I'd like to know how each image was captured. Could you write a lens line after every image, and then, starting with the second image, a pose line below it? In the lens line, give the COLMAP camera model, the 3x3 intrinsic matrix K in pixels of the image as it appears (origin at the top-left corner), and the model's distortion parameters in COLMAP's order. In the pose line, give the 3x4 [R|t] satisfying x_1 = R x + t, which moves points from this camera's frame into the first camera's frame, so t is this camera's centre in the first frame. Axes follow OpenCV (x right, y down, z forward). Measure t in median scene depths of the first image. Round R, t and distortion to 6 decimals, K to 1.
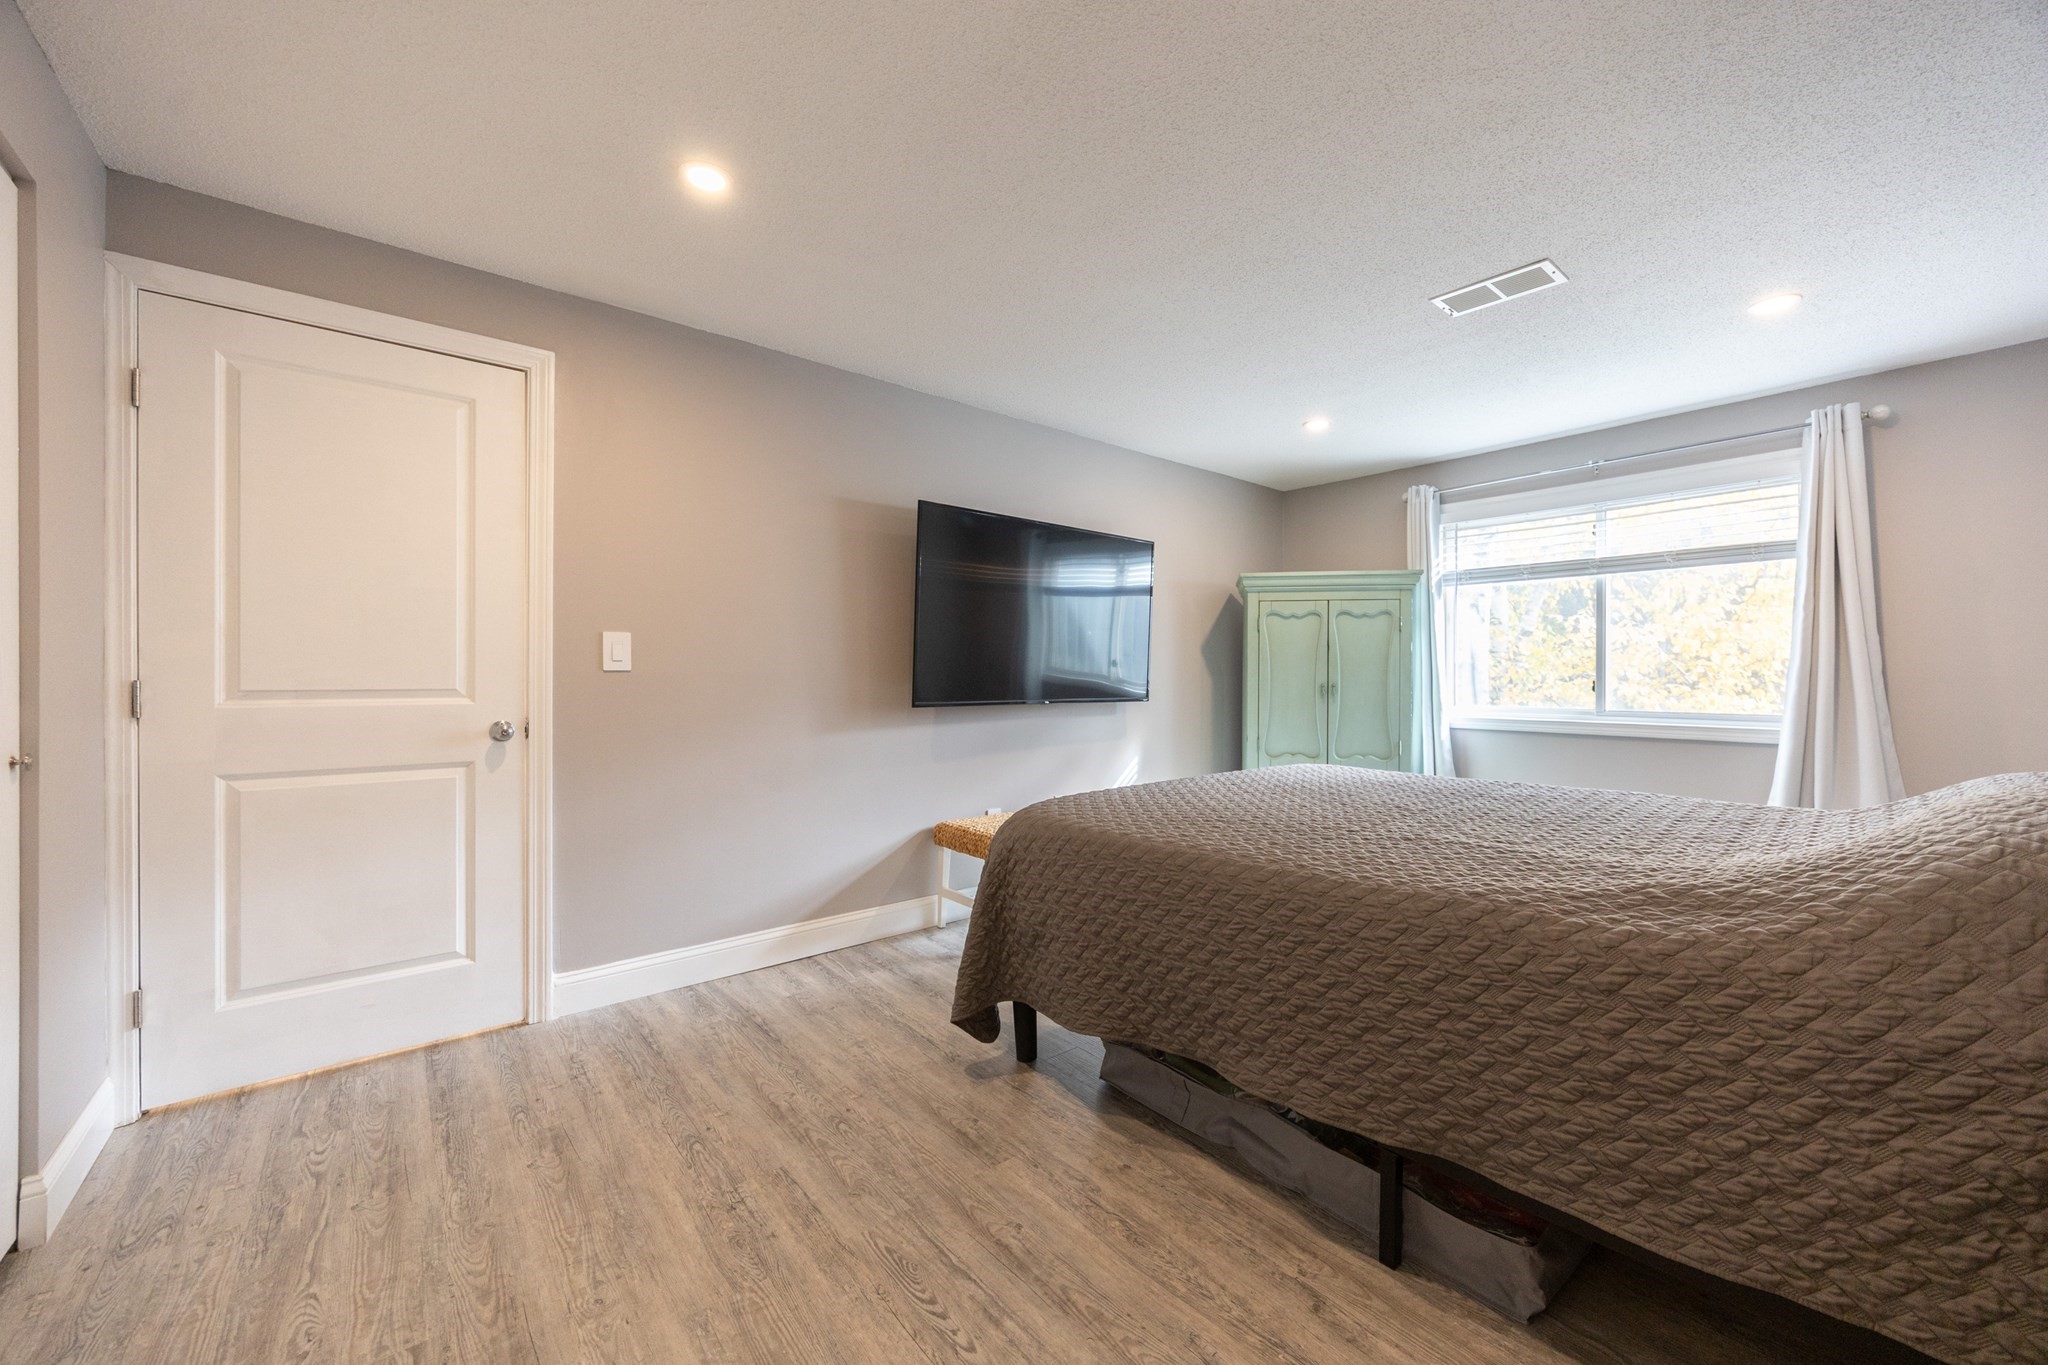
lens RADIAL K [[796.5, 0, 1018.3], [0, 796.5, 681.2], [0, 0, 1]] dist [-0.000857, 0.000249]
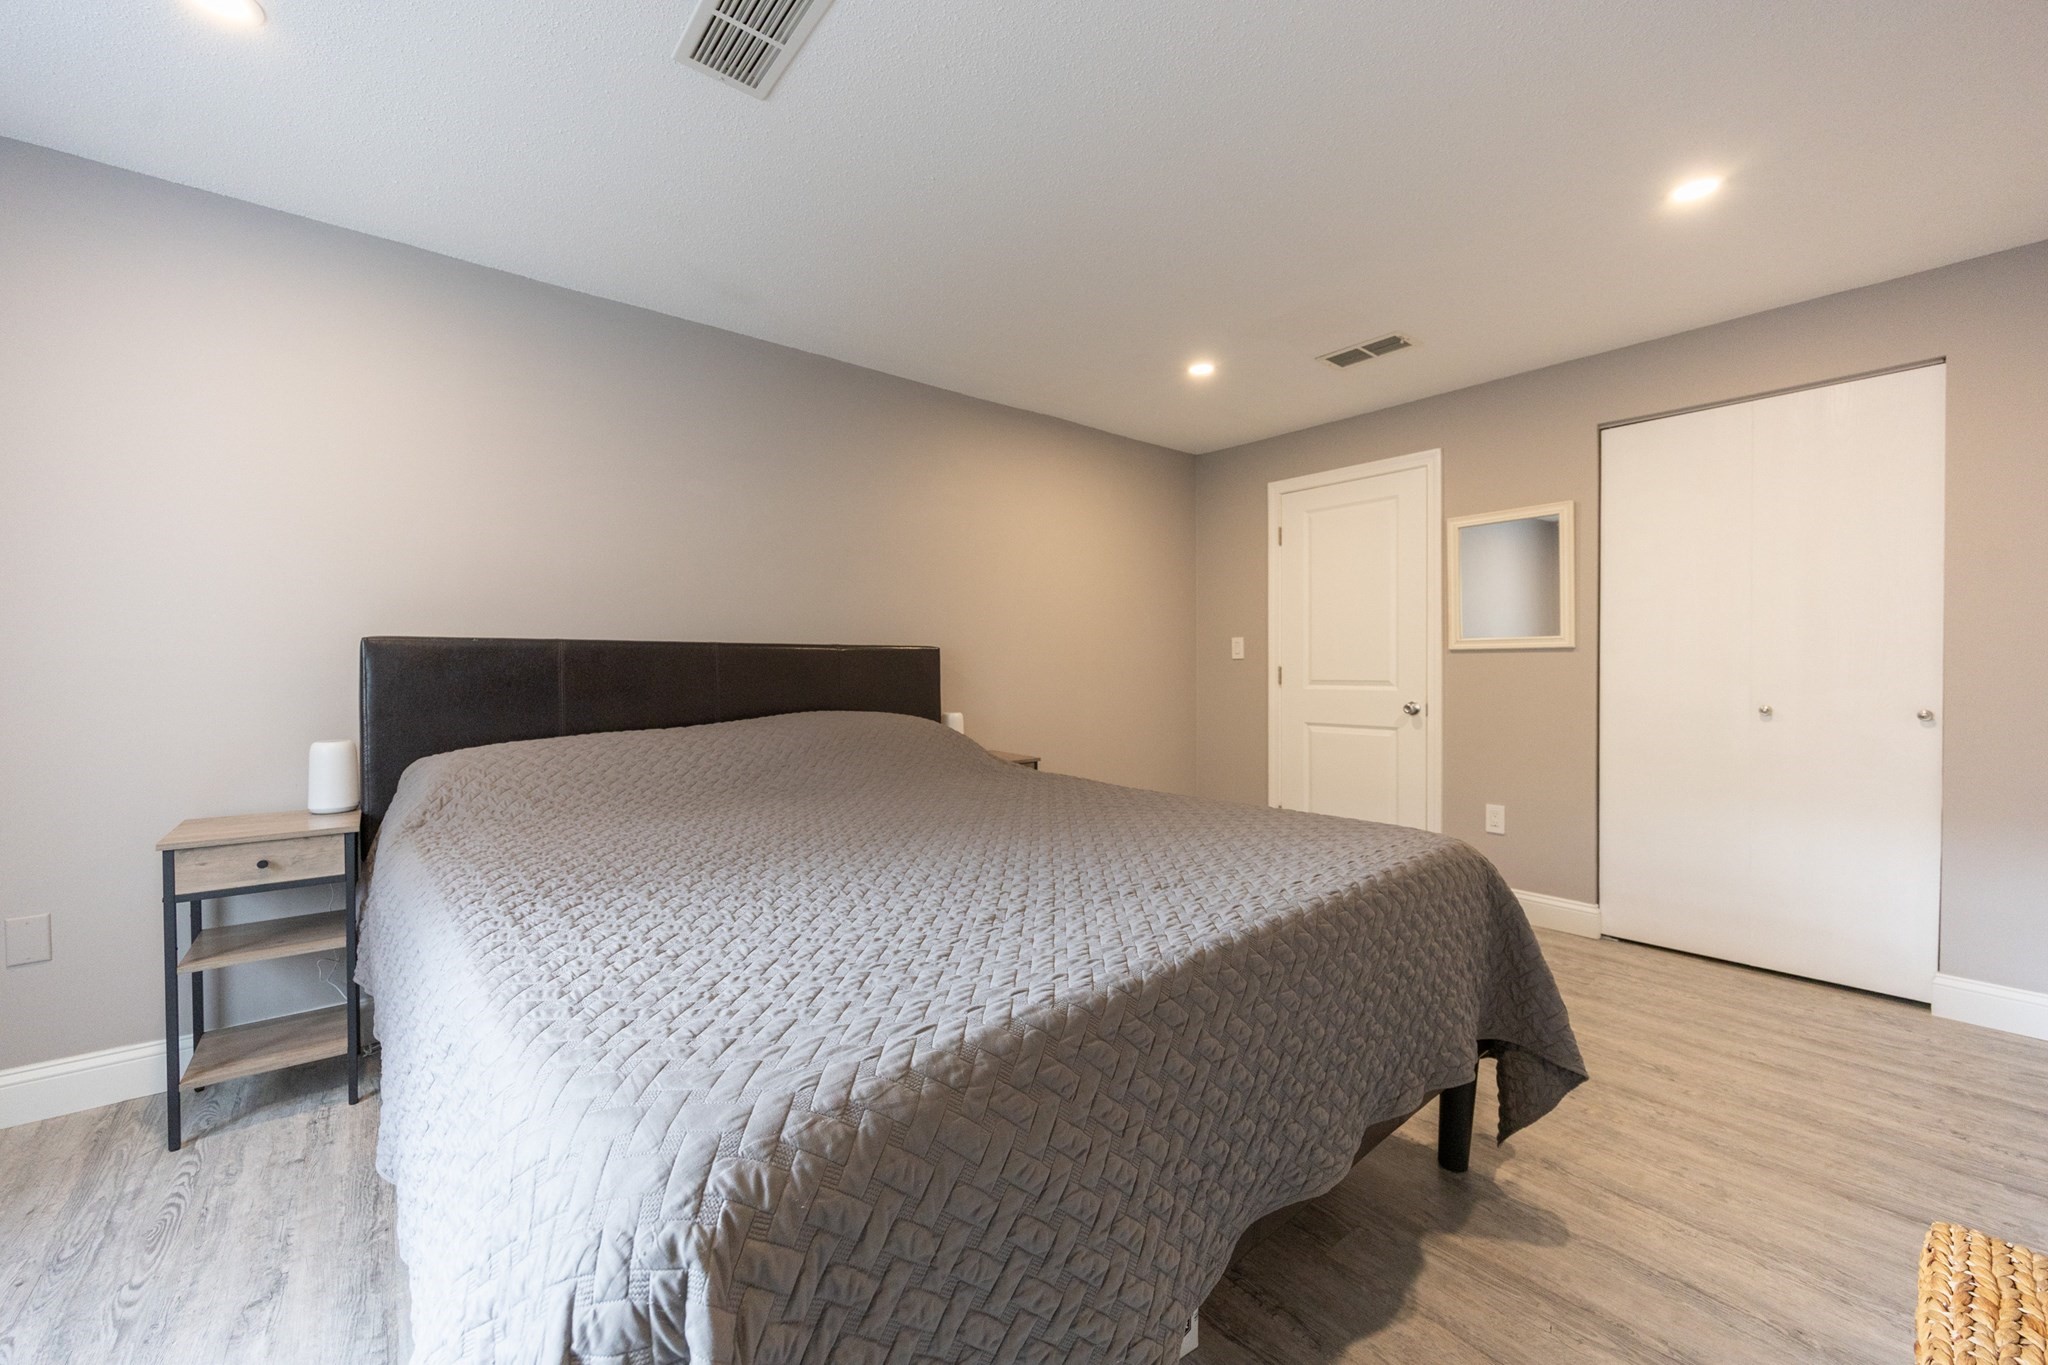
lens RADIAL K [[806.0, 0, 1038.0], [0, 806.0, 685.1], [0, 0, 1]] dist [0.015632, -0.000213]
pose [[-0.999544, 0.005800, -0.029632, 0.452288], [0.005071, 0.999685, 0.024598, -0.010032], [0.029765, 0.024437, -0.999258, 1.840316]]
